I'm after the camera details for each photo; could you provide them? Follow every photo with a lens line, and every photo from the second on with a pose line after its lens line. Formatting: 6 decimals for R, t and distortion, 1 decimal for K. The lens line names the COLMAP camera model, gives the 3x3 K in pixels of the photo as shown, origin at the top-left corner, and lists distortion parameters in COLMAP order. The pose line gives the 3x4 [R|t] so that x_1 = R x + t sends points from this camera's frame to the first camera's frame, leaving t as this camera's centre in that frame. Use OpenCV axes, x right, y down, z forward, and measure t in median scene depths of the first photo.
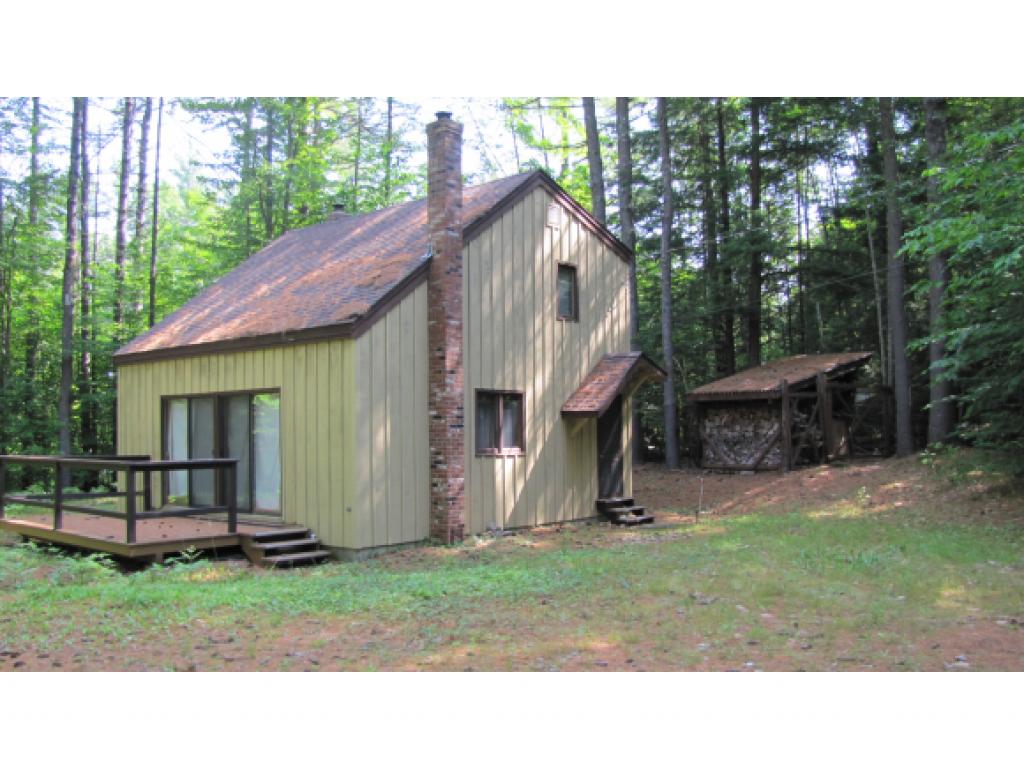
lens RADIAL K [[845.2, 0, 512.0], [0, 845.2, 384.5], [0, 0, 1]] dist [-0.170247, -0.000129]
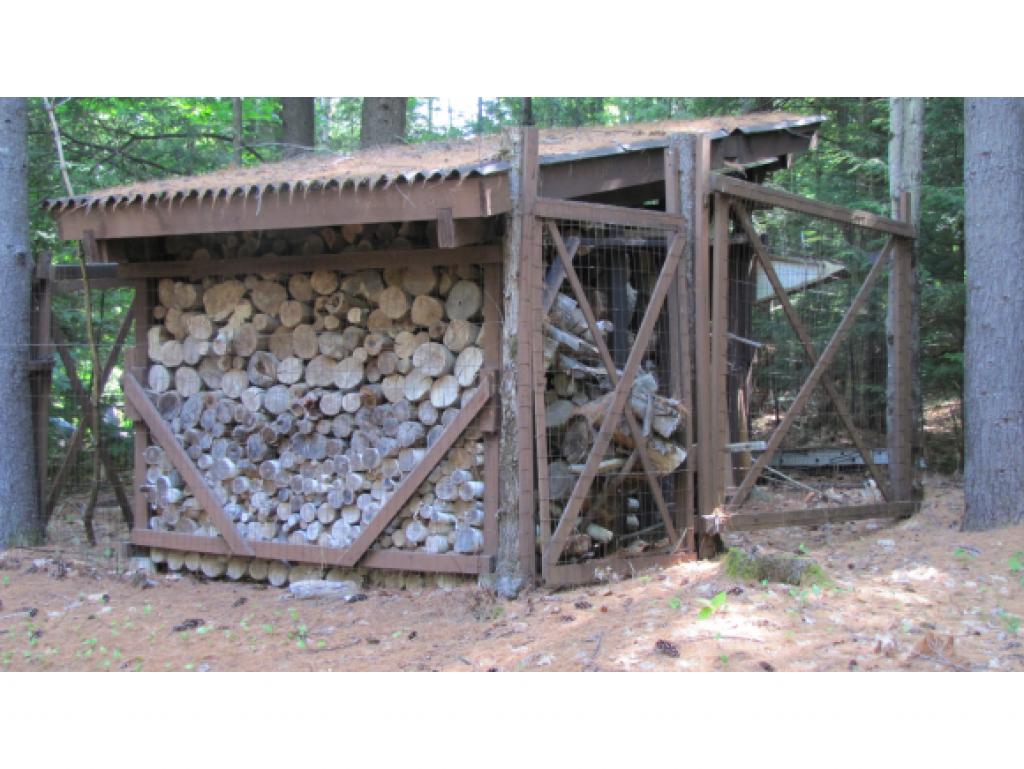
lens RADIAL K [[1365.2, 0, 512.0], [0, 1365.2, 384.5], [0, 0, 1]] dist [0.002387, 0.001260]
pose [[0.934444, 0.033572, 0.354524, 0.205016], [-0.047334, 0.998422, 0.030214, 0.043484], [-0.352951, -0.045014, 0.934558, 0.670069]]
